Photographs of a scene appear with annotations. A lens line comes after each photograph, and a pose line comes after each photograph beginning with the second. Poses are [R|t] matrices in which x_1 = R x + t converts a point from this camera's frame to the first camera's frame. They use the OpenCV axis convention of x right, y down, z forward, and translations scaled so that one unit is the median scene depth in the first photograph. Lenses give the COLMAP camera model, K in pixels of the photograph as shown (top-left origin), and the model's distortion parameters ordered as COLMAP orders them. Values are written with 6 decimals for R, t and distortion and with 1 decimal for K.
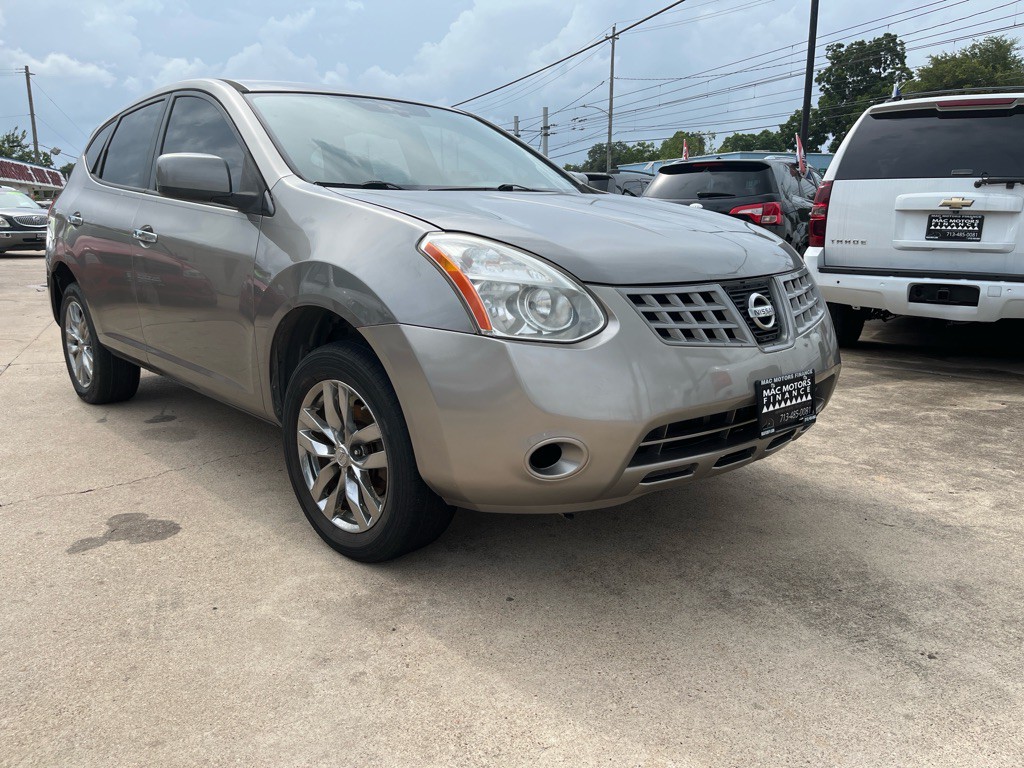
lens RADIAL K [[771.4, 0, 516.0], [0, 771.4, 392.3], [0, 0, 1]] dist [0.070793, -0.111251]
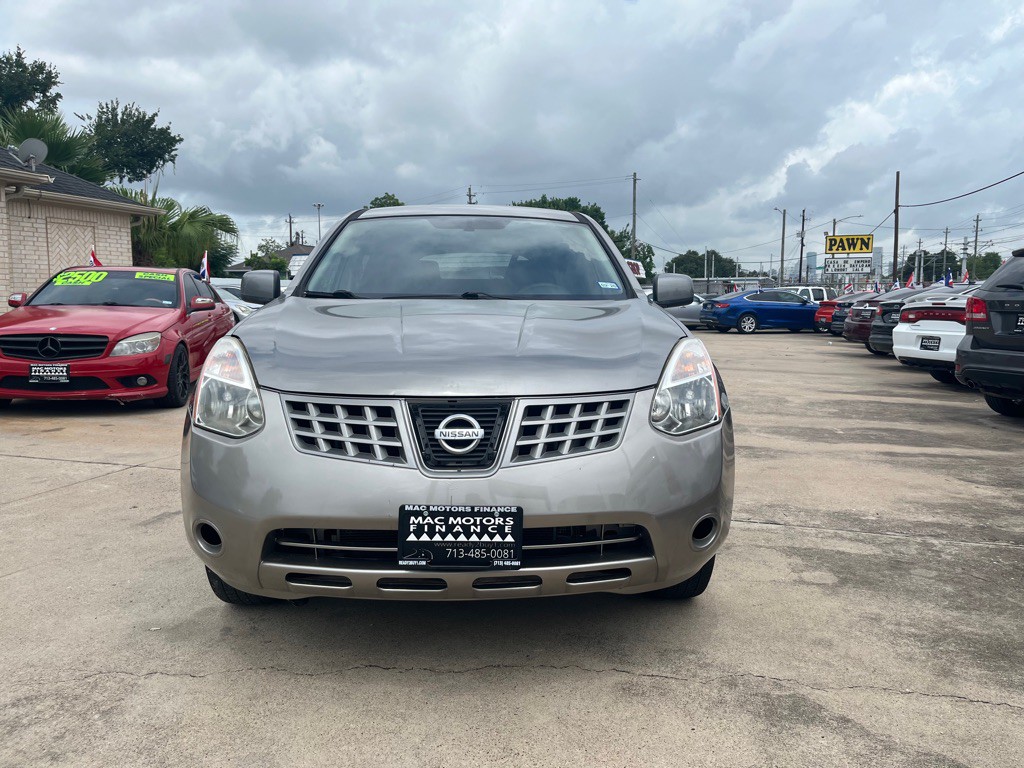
lens RADIAL K [[773.9, 0, 519.9], [0, 773.9, 386.7], [0, 0, 1]] dist [0.073574, -0.104154]
pose [[0.761570, 0.080555, -0.643057, 0.962132], [-0.150195, 0.987169, -0.054214, -0.120411], [0.630438, 0.137872, 0.763897, 0.326246]]
